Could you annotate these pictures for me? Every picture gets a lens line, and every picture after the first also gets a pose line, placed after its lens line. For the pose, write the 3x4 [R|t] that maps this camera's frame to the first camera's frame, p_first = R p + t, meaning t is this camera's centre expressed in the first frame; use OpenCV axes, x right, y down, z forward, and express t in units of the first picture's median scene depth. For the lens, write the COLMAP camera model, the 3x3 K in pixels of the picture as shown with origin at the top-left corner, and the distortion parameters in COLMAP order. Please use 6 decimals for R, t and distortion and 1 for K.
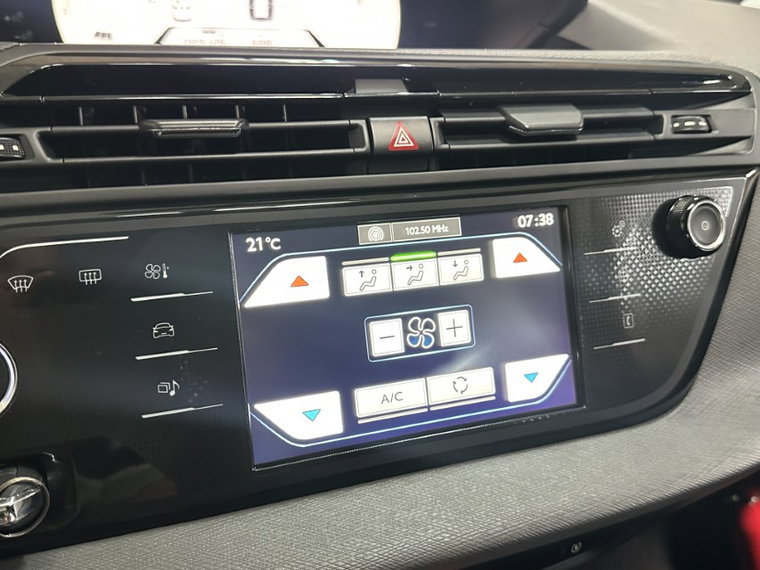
lens RADIAL K [[760.6, 0, 380.0], [0, 760.6, 285.0], [0, 0, 1]] dist [0.123881, -0.331247]
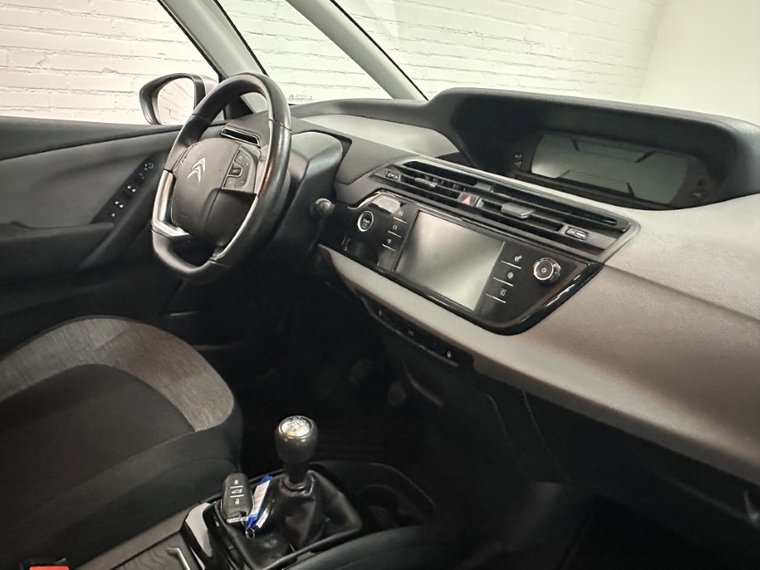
lens RADIAL K [[533.7, 0, 374.6], [0, 533.7, 295.0], [0, 0, 1]] dist [-0.000547, 0.001383]
pose [[0.291855, 0.353868, -0.888593, 1.896273], [-0.437524, 0.875536, 0.204965, -0.129074], [0.850526, 0.328960, 0.410355, -0.084187]]
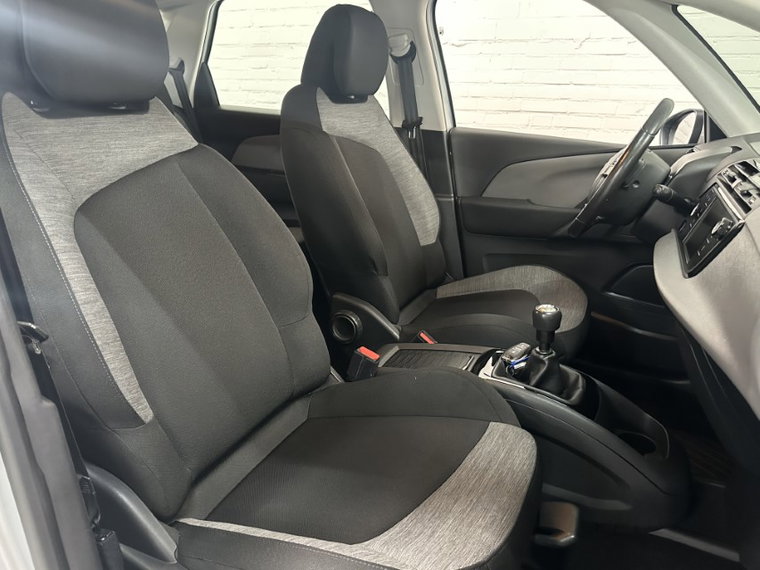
lens RADIAL K [[549.3, 0, 361.9], [0, 549.3, 285.2], [0, 0, 1]] dist [0.056253, -0.131165]
pose [[-0.741595, 0.166409, -0.649881, 3.027025], [-0.303450, 0.780761, 0.546196, -0.672603], [0.598294, 0.602262, -0.528512, 1.539506]]
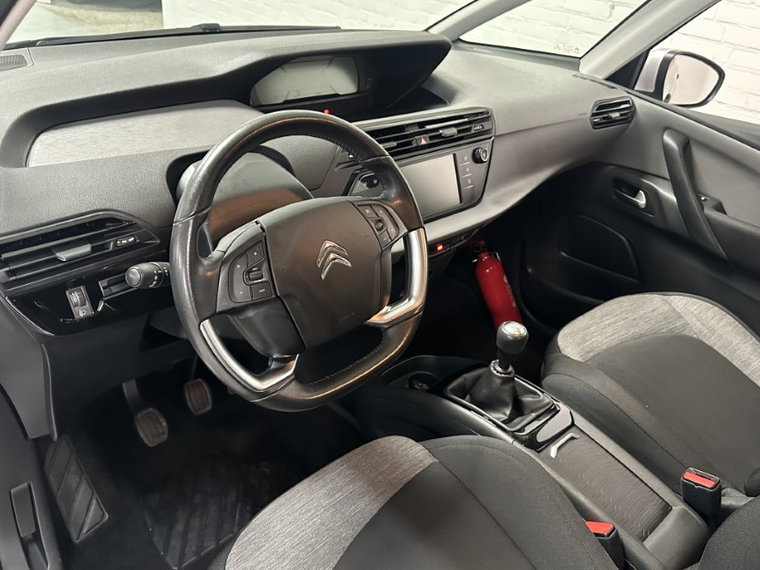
lens RADIAL K [[645.9, 0, 380.0], [0, 645.9, 285.0], [0, 0, 1]] dist [0.064636, -0.102834]
pose [[0.928451, -0.159173, 0.335624, -1.421239], [0.106939, 0.979821, 0.168862, -0.044743], [-0.355730, -0.120888, 0.926737, -2.162918]]
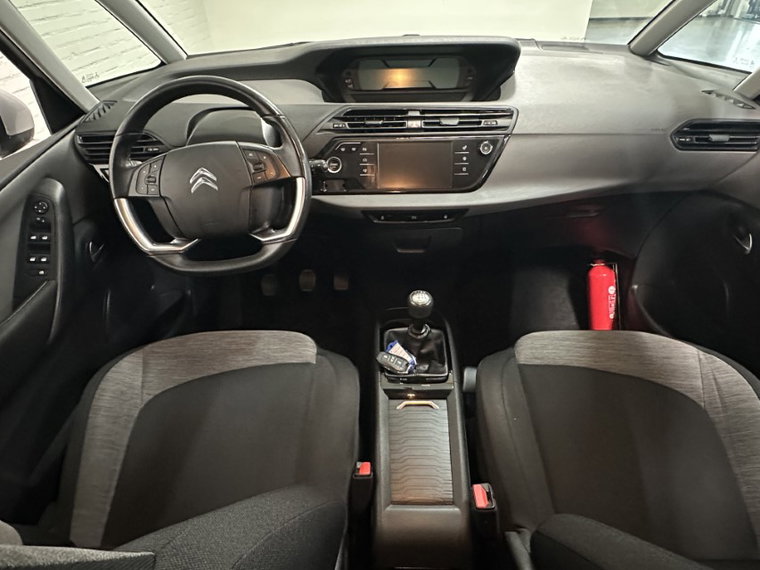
lens RADIAL K [[459.5, 0, 380.0], [0, 459.5, 285.0], [0, 0, 1]] dist [0.000624, -0.000085]
pose [[0.923473, 0.169029, -0.344423, 0.975543], [-0.085760, 0.965948, 0.244108, 0.094954], [0.373956, -0.195890, 0.906523, -1.889446]]
